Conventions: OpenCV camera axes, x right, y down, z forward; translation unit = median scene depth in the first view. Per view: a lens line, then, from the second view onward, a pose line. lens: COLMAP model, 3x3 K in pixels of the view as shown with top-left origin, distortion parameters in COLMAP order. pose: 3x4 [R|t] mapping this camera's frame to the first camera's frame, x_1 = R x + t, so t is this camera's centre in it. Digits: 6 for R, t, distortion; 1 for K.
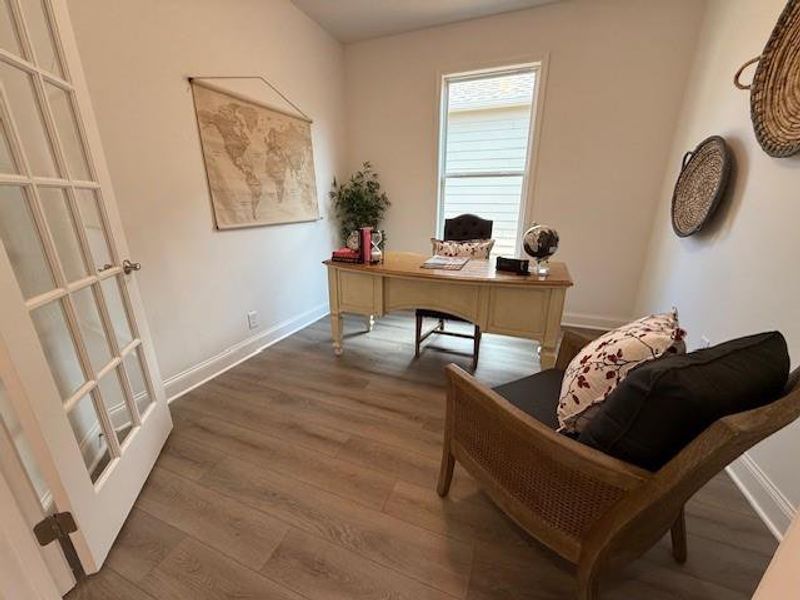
lens RADIAL K [[318.3, 0, 398.3], [0, 318.3, 300.1], [0, 0, 1]] dist [-0.000709, -0.000572]
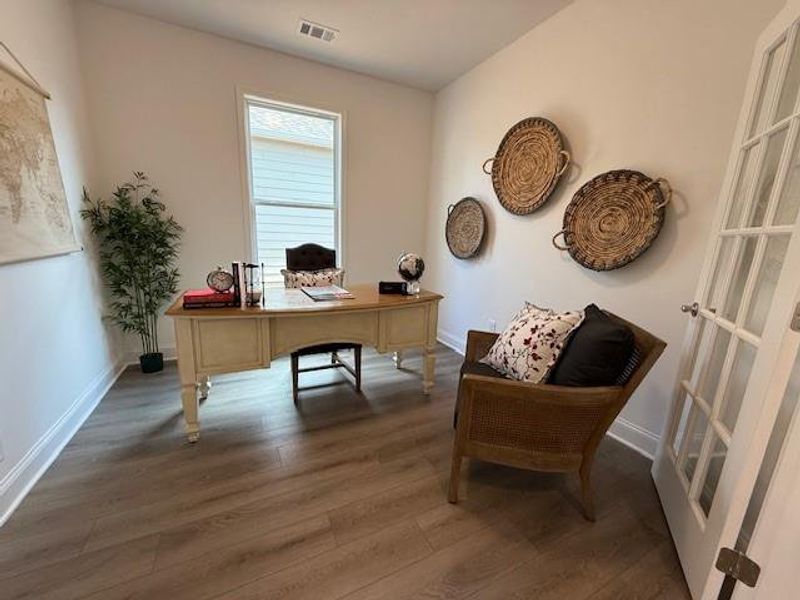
lens RADIAL K [[318.3, 0, 398.3], [0, 318.3, 300.1], [0, 0, 1]] dist [-0.000709, -0.000572]
pose [[0.667767, -0.126623, 0.733521, -0.356849], [0.187939, 0.982179, -0.001545, -0.046850], [-0.720254, 0.138889, 0.679665, 0.160455]]
